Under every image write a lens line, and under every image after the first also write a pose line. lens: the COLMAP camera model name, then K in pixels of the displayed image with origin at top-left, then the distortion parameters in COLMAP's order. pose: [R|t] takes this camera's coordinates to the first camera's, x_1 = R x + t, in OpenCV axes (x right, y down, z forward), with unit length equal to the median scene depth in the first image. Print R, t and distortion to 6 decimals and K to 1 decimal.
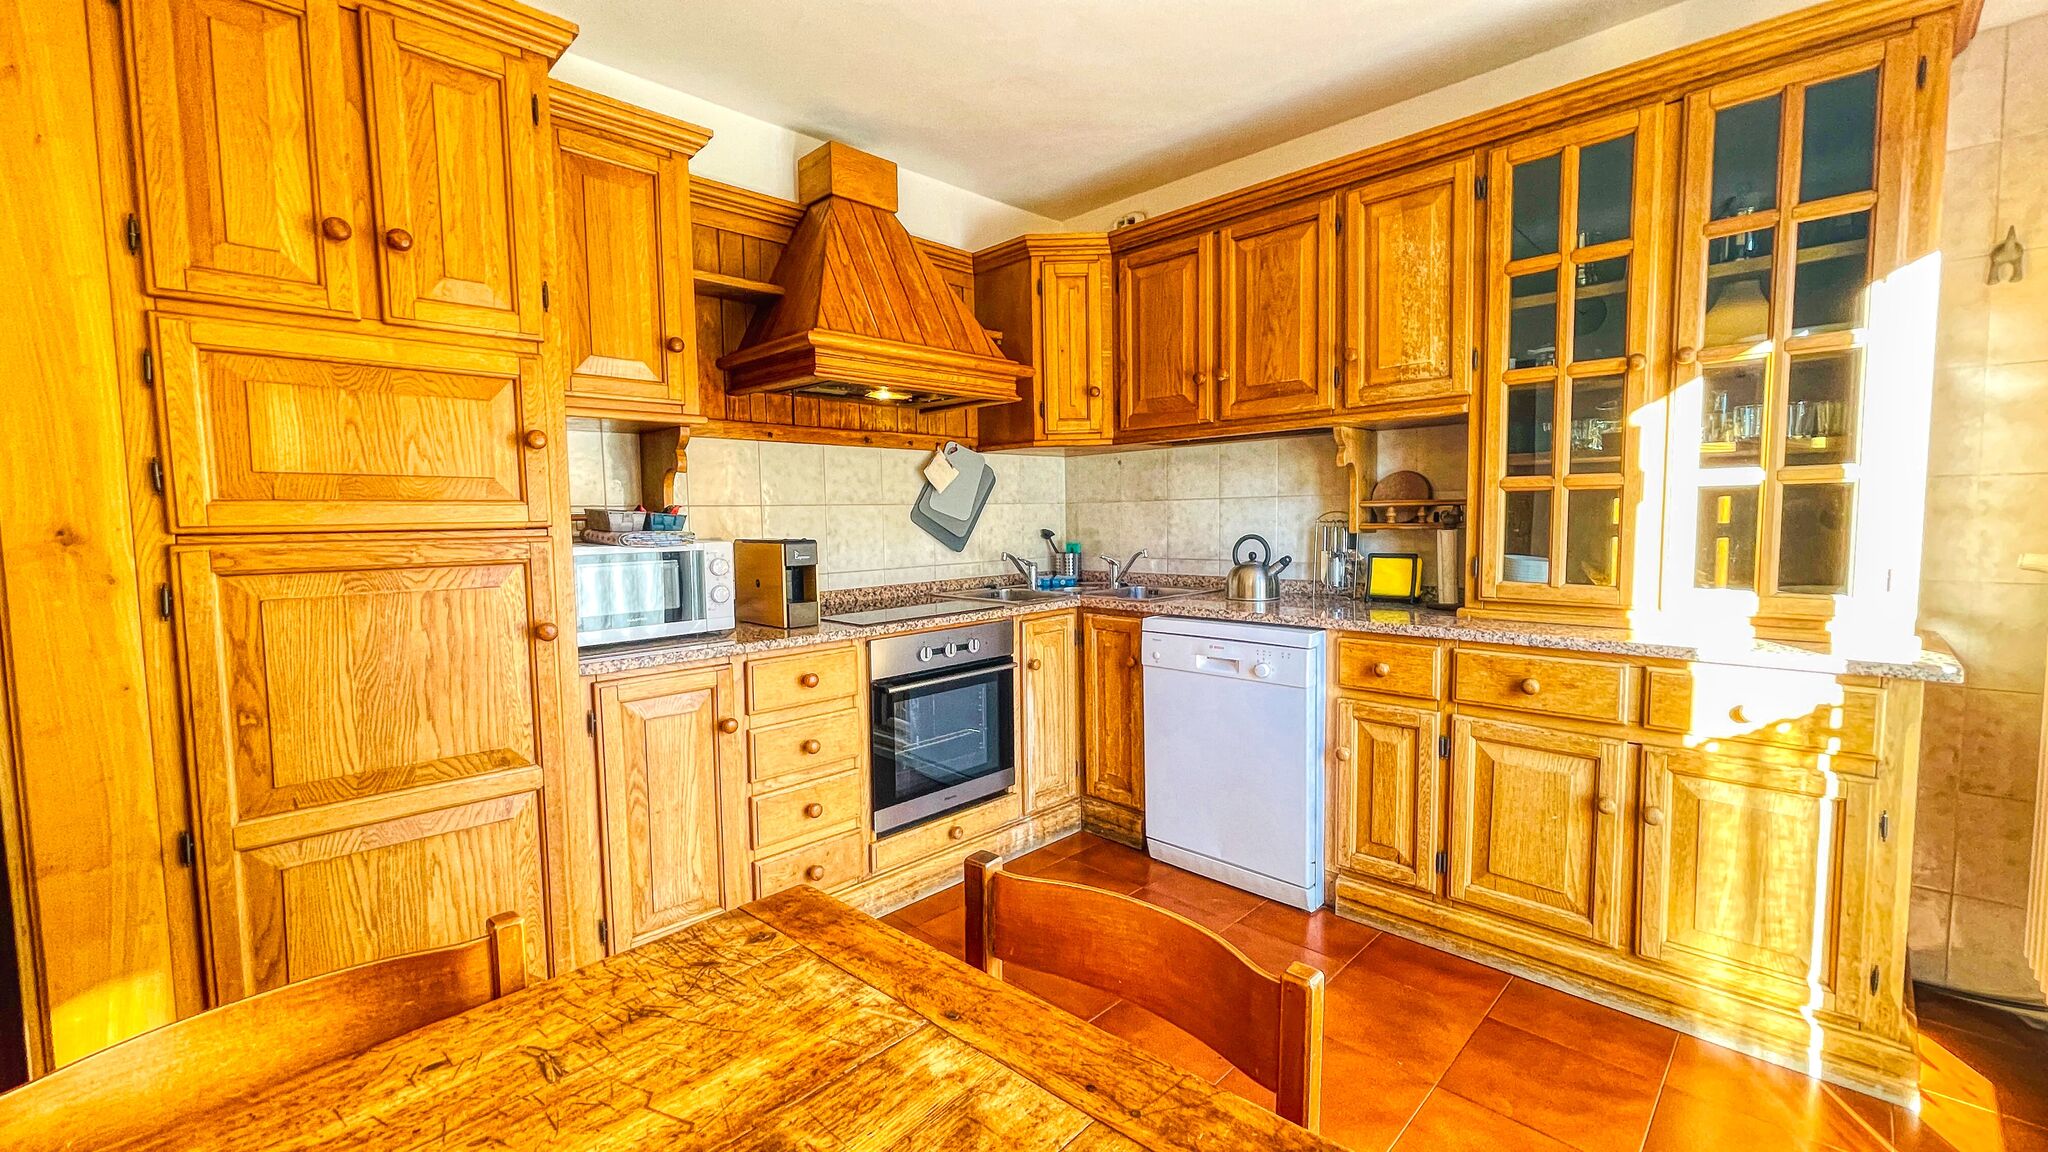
lens RADIAL K [[825.9, 0, 1019.7], [0, 825.9, 574.6], [0, 0, 1]] dist [0.001003, 0.000049]
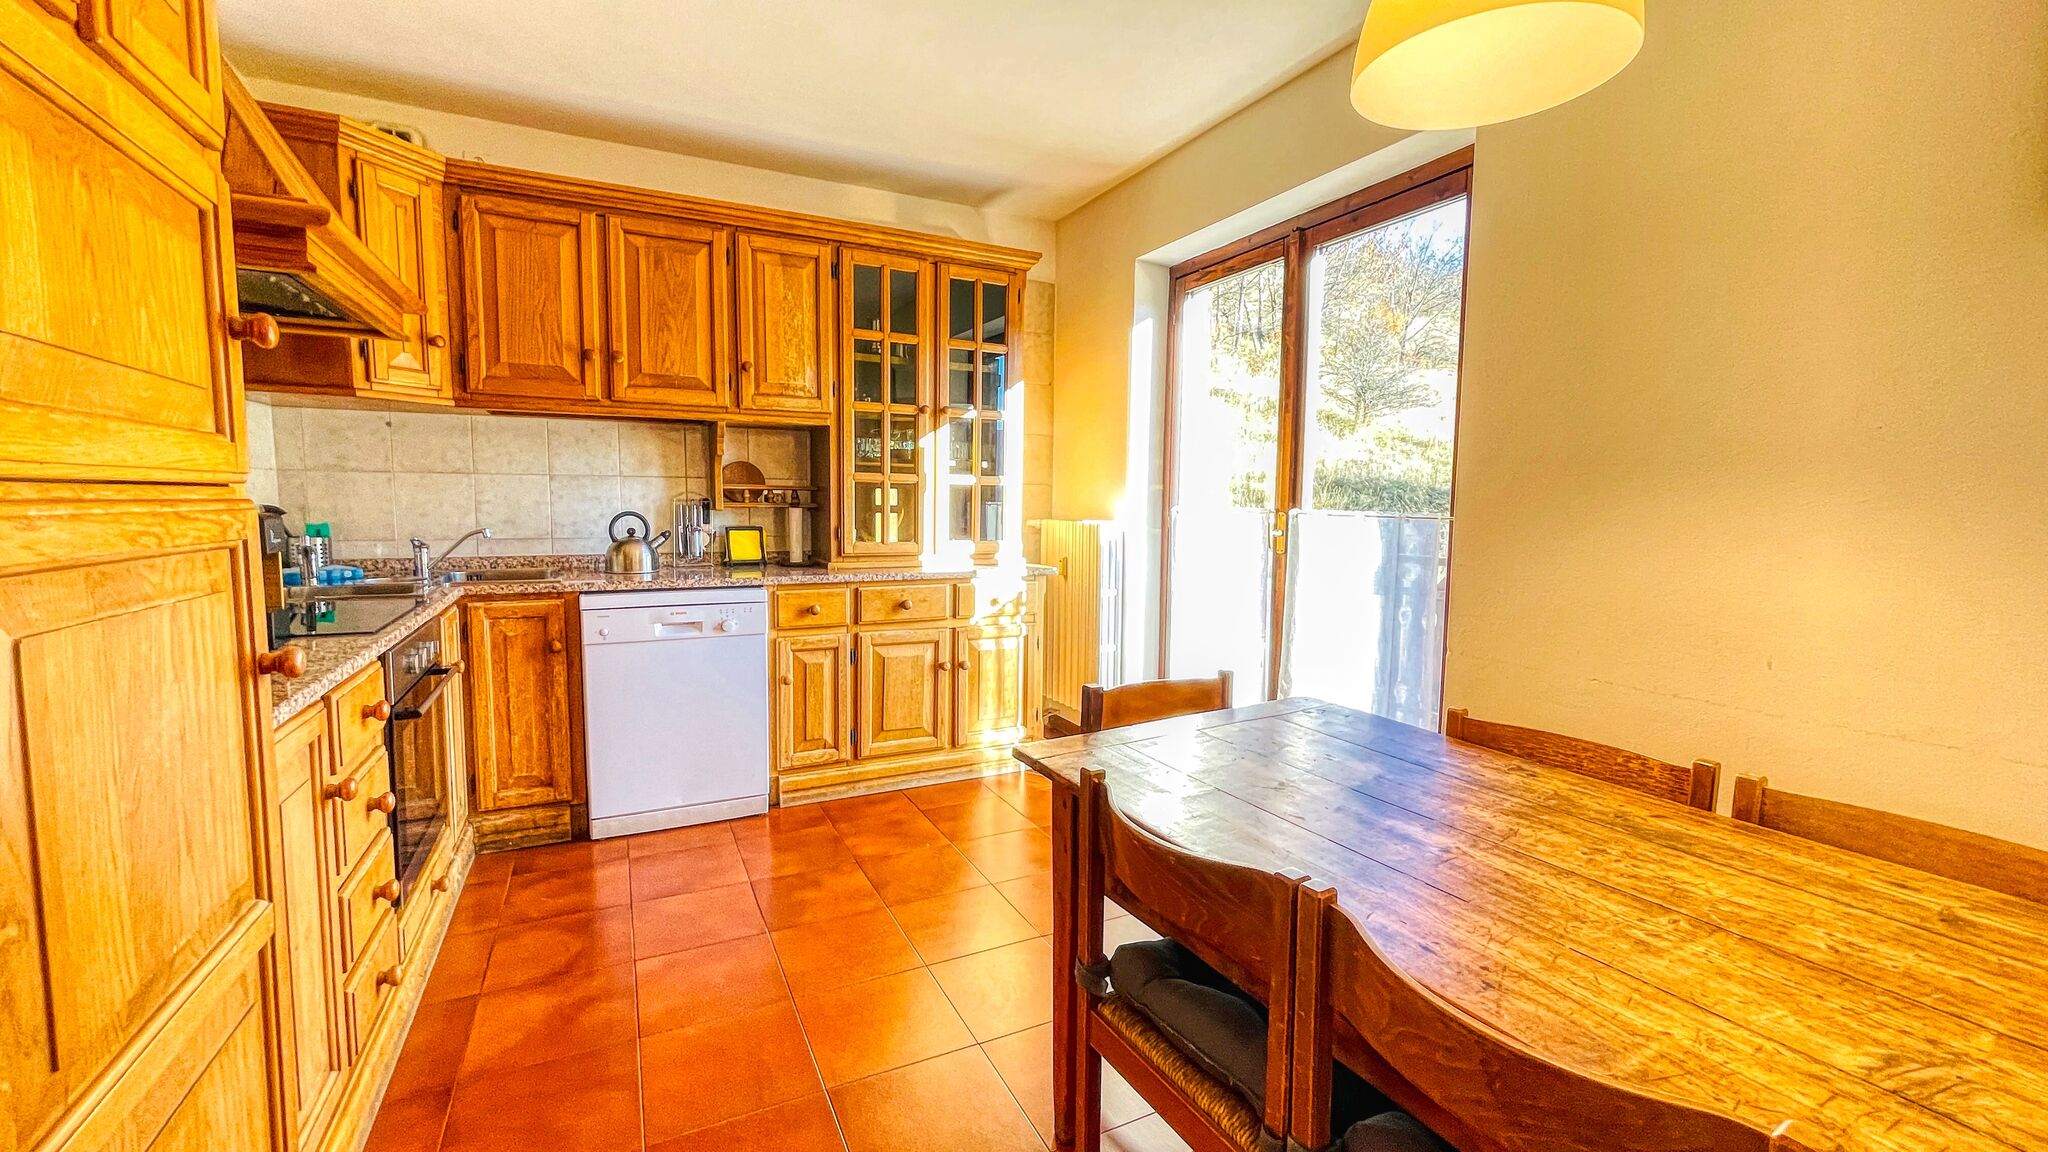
lens RADIAL K [[825.9, 0, 1019.7], [0, 825.9, 574.6], [0, 0, 1]] dist [0.001003, 0.000049]
pose [[0.318051, -0.068333, 0.945608, -0.704208], [0.052215, 0.997148, 0.054495, 0.000699], [-0.946634, 0.032043, 0.320712, 0.232317]]
